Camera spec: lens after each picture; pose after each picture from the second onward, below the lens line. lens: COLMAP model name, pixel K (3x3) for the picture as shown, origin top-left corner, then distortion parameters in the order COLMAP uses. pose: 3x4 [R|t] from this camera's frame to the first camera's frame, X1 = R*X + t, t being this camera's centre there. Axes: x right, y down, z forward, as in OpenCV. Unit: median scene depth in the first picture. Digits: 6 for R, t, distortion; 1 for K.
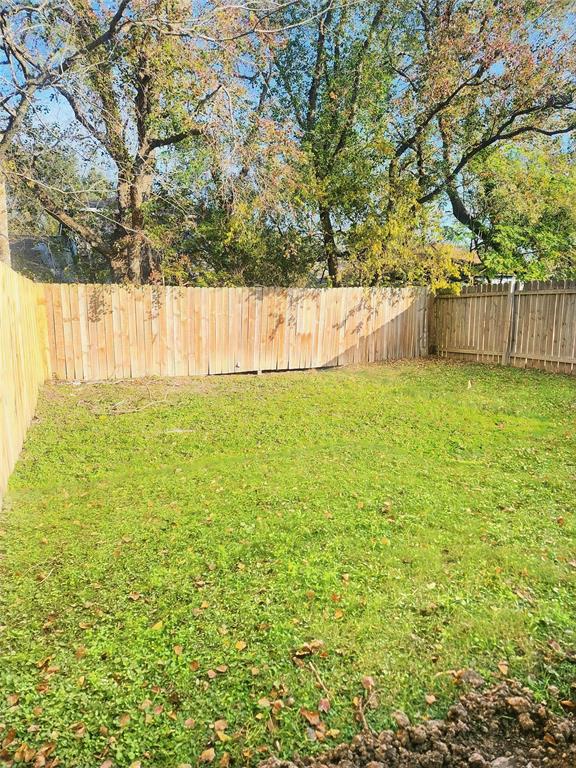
lens RADIAL K [[519.3, 0, 287.7], [0, 519.3, 383.6], [0, 0, 1]] dist [0.052553, 0.000732]
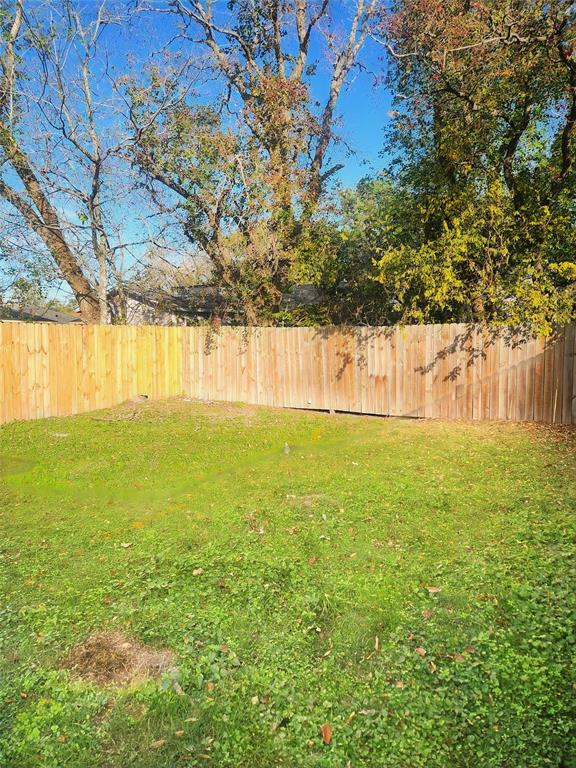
lens RADIAL K [[519.3, 0, 288.5], [0, 519.3, 381.9], [0, 0, 1]] dist [0.052553, 0.000732]
pose [[0.596930, 0.069740, -0.799257, 0.687191], [-0.135951, 0.990601, -0.015100, -0.052286], [0.790691, 0.117673, 0.600800, 0.344140]]
